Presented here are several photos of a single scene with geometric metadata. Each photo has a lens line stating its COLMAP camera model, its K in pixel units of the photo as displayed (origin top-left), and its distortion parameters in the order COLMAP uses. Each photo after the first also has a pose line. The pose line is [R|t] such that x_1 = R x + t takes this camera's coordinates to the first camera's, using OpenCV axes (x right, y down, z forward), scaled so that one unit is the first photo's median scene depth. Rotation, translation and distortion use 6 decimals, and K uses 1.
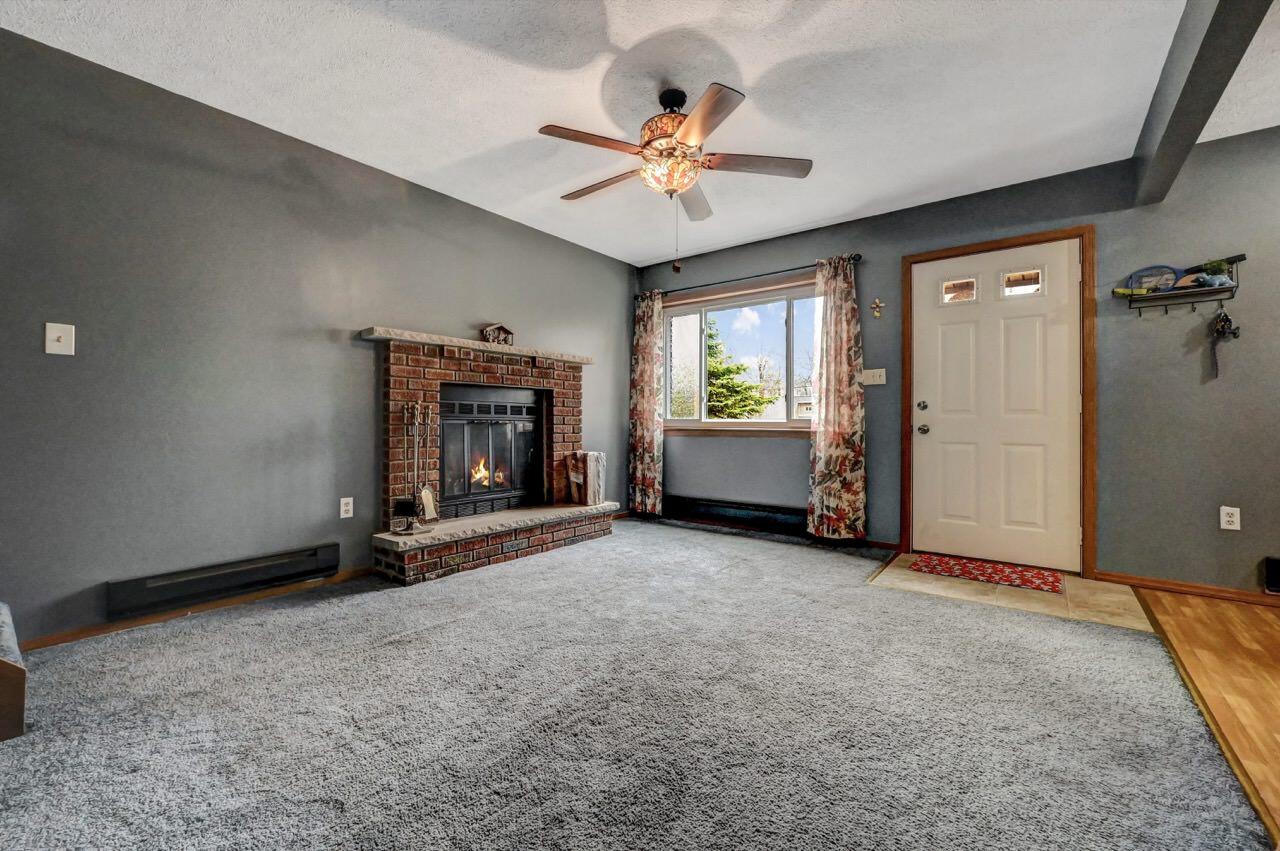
lens RADIAL K [[528.2, 0, 635.8], [0, 528.2, 418.2], [0, 0, 1]] dist [-0.001235, -0.000257]
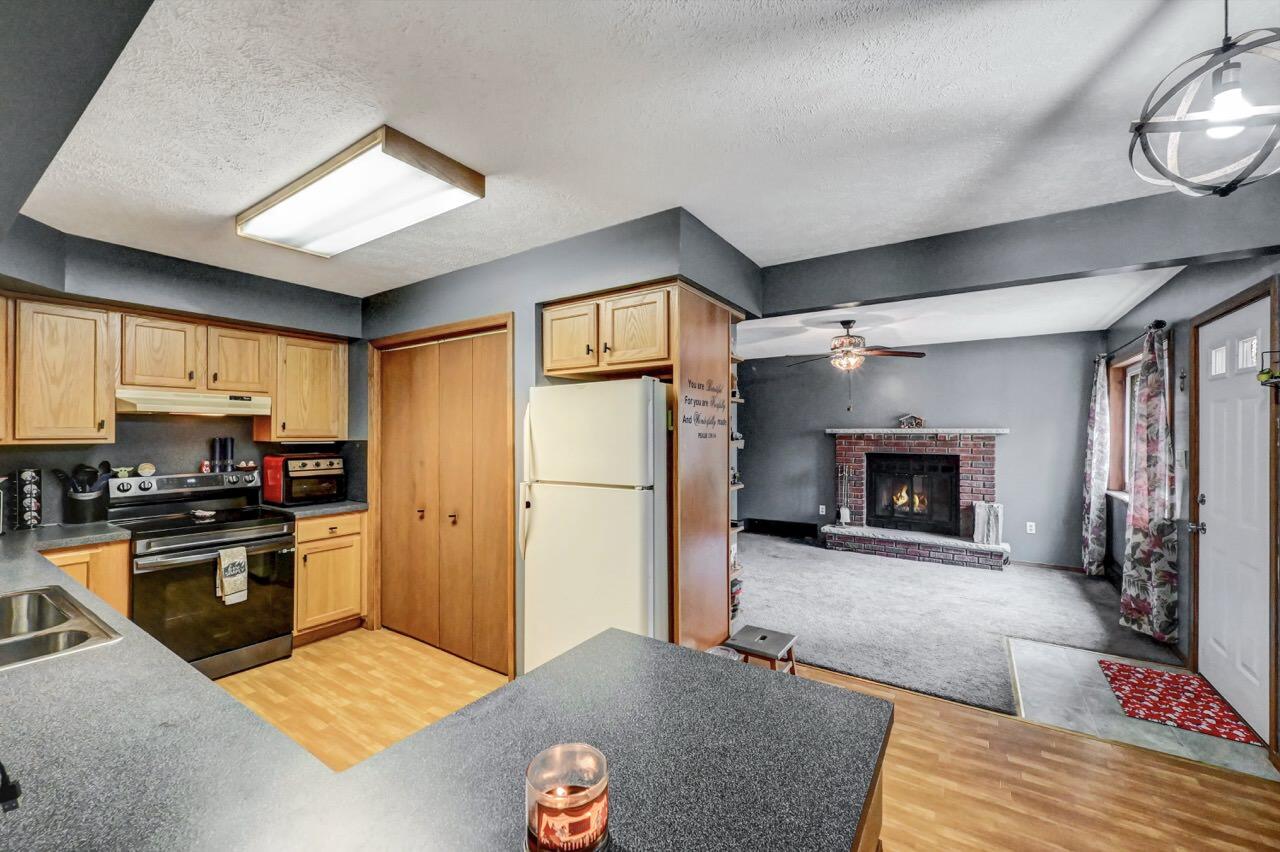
lens RADIAL K [[504.7, 0, 641.4], [0, 504.7, 432.0], [0, 0, 1]] dist [-0.000424, 0.000181]
pose [[0.075972, -0.002014, -0.997108, 1.425428], [0.003337, 0.999993, -0.001766, -0.148253], [0.997104, -0.003193, 0.075979, 0.070464]]
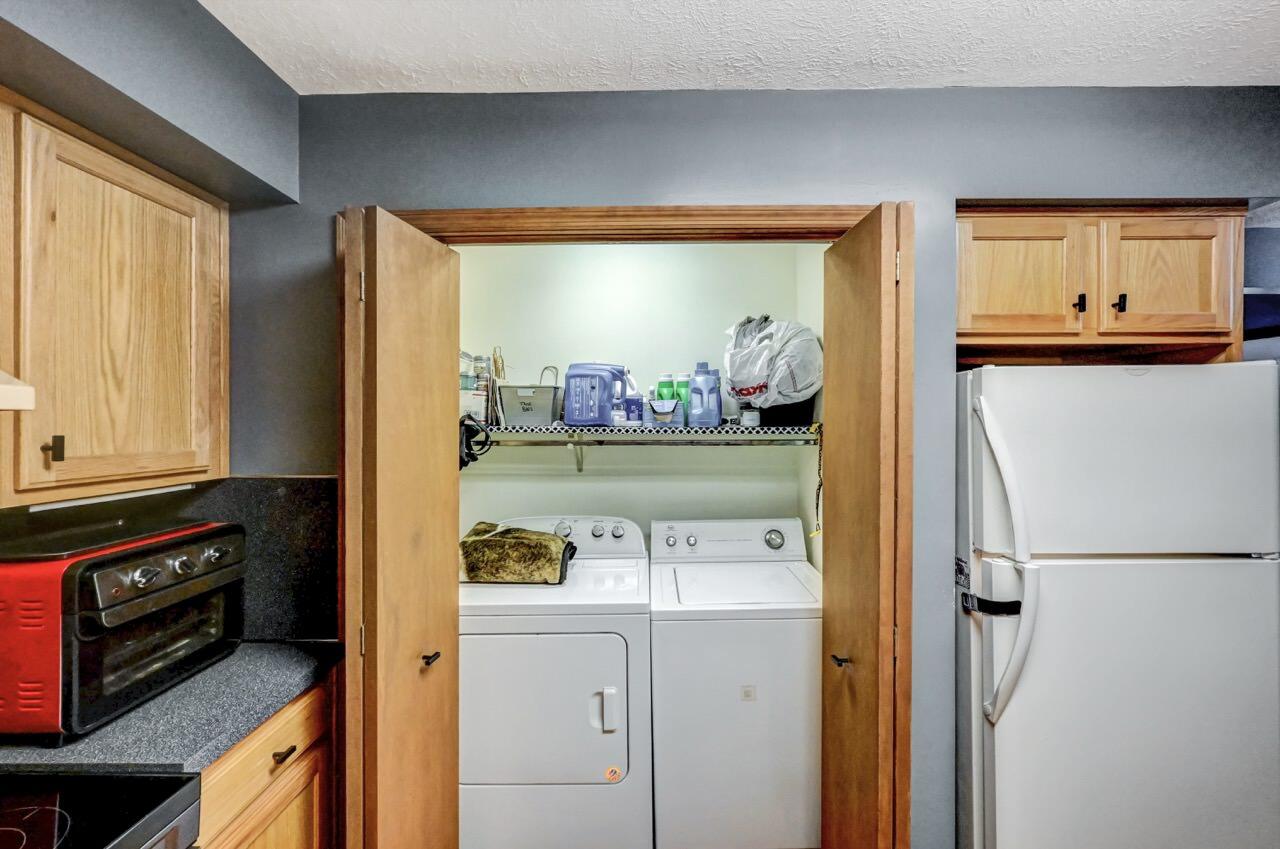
lens RADIAL K [[510.3, 0, 642.5], [0, 510.3, 427.5], [0, 0, 1]] dist [0.001608, 0.000282]
pose [[0.608961, 0.013362, -0.793088, 0.755412], [0.003901, 0.999796, 0.019840, -0.182704], [0.793191, -0.015176, 0.608784, -0.511952]]
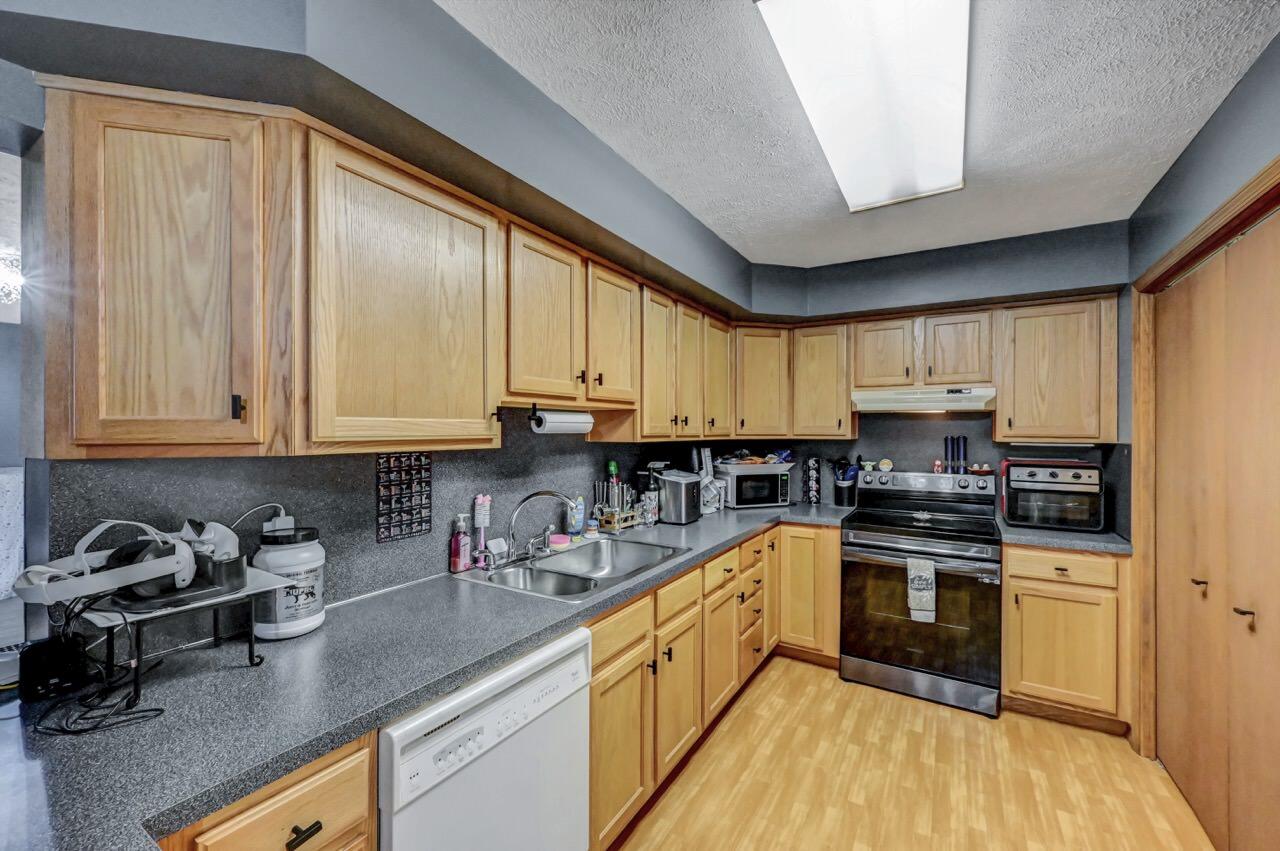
lens RADIAL K [[513.4, 0, 645.3], [0, 513.4, 429.2], [0, 0, 1]] dist [-0.001914, 0.000189]
pose [[-0.992962, -0.003411, -0.118387, 1.008674], [-0.003195, 0.999993, -0.002018, -0.150332], [0.118393, -0.001626, -0.992965, 0.175001]]
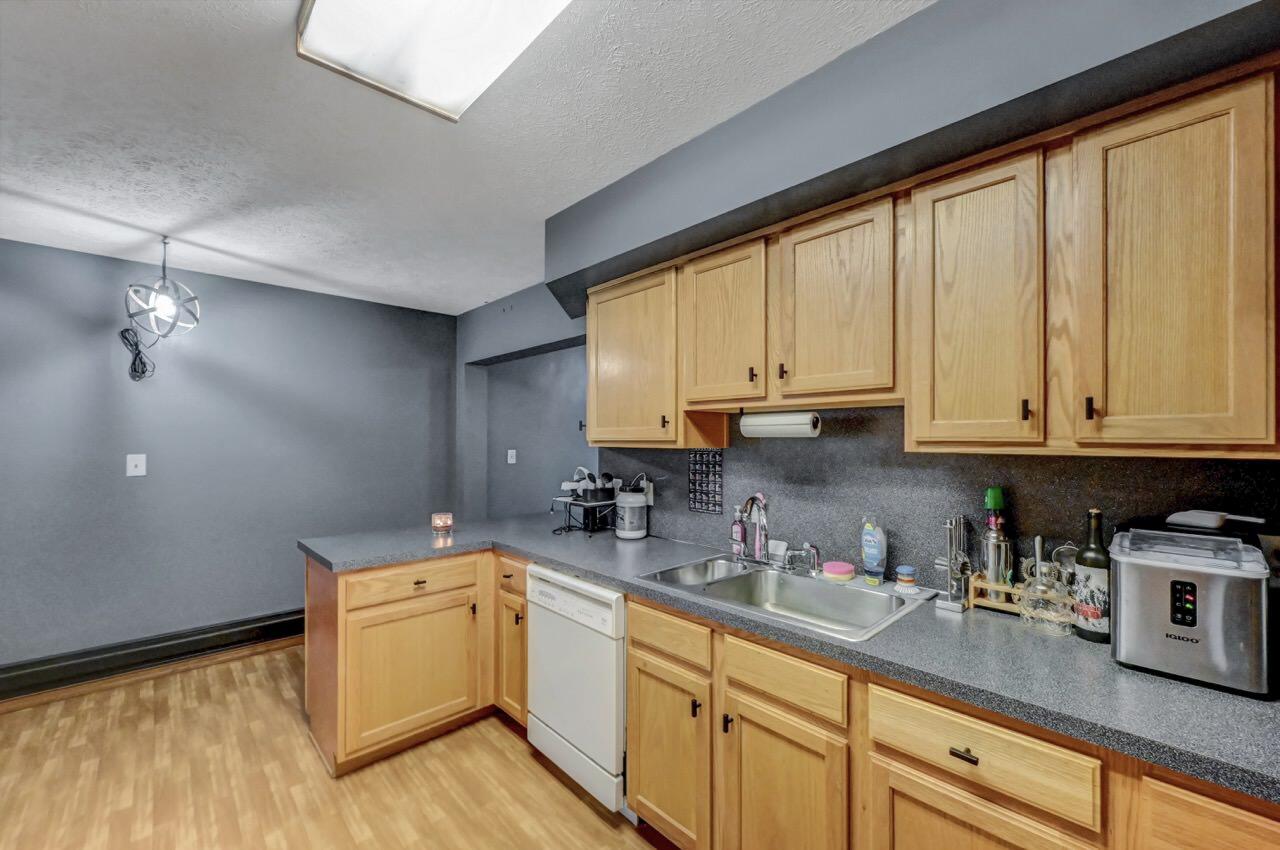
lens RADIAL K [[509.4, 0, 637.8], [0, 509.4, 436.4], [0, 0, 1]] dist [-0.000419, 0.000336]
pose [[0.154767, 0.002647, 0.987947, 0.468924], [-0.002985, 0.999993, -0.002211, -0.145734], [-0.987946, -0.002607, 0.154774, -0.384222]]
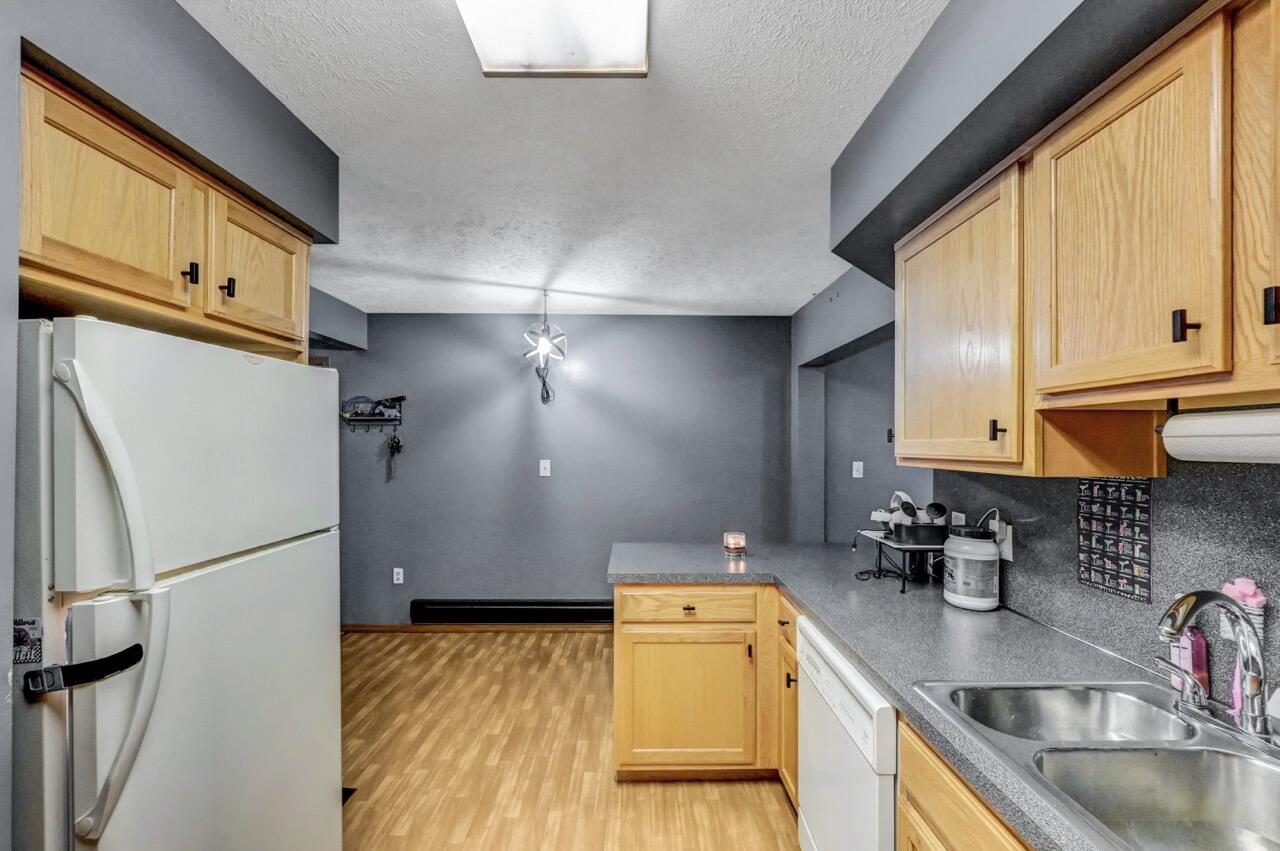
lens RADIAL K [[509.4, 0, 646.6], [0, 509.4, 441.0], [0, 0, 1]] dist [-0.001928, -0.000022]
pose [[0.780100, 0.004688, 0.625638, 0.662549], [-0.004351, 0.999988, -0.002068, -0.155466], [-0.625640, -0.001109, 0.780111, -0.448786]]
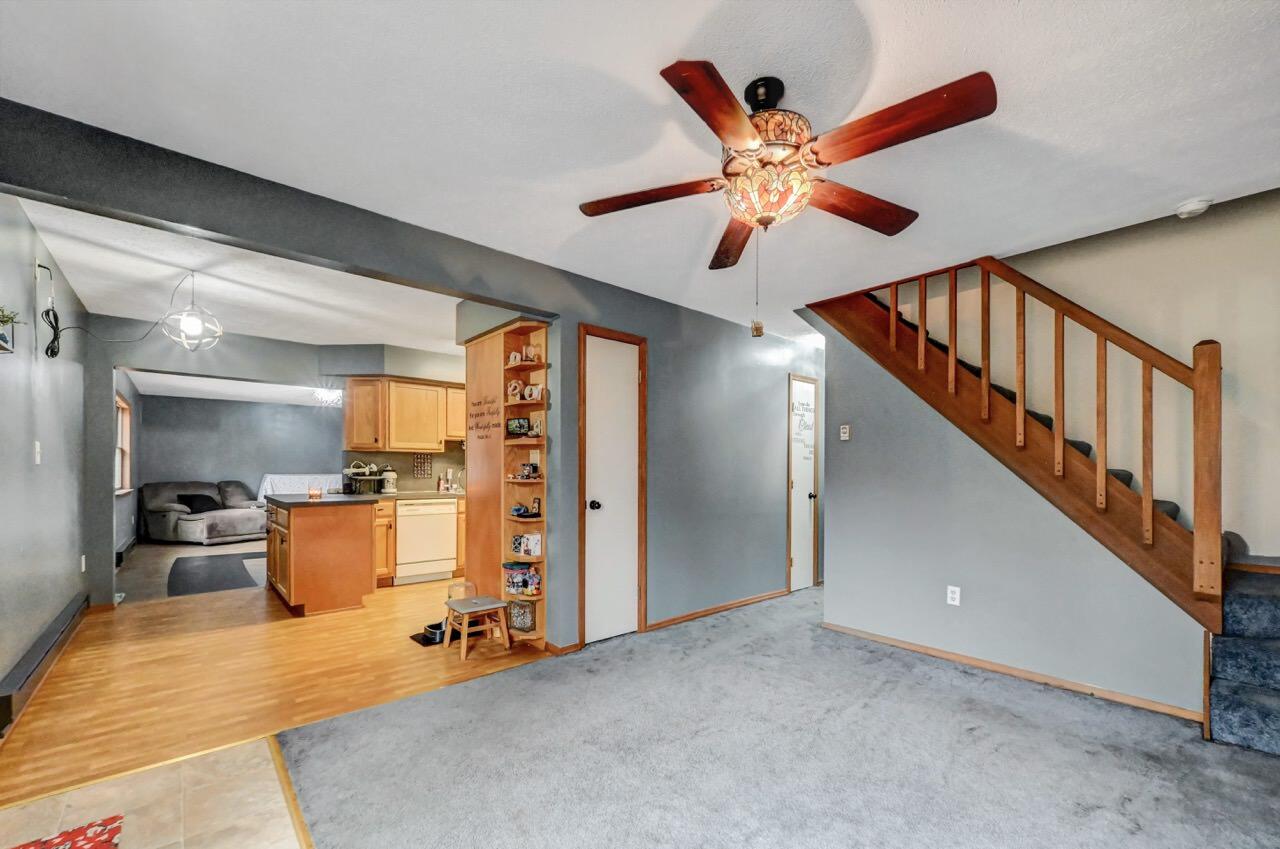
lens RADIAL K [[525.4, 0, 644.6], [0, 525.4, 471.3], [0, 0, 1]] dist [-0.000615, 0.000005]
pose [[-0.982846, -0.004440, 0.184377, 0.075207], [-0.004721, 0.999988, -0.001085, -0.067994], [-0.184370, -0.001937, -0.982855, 1.310113]]
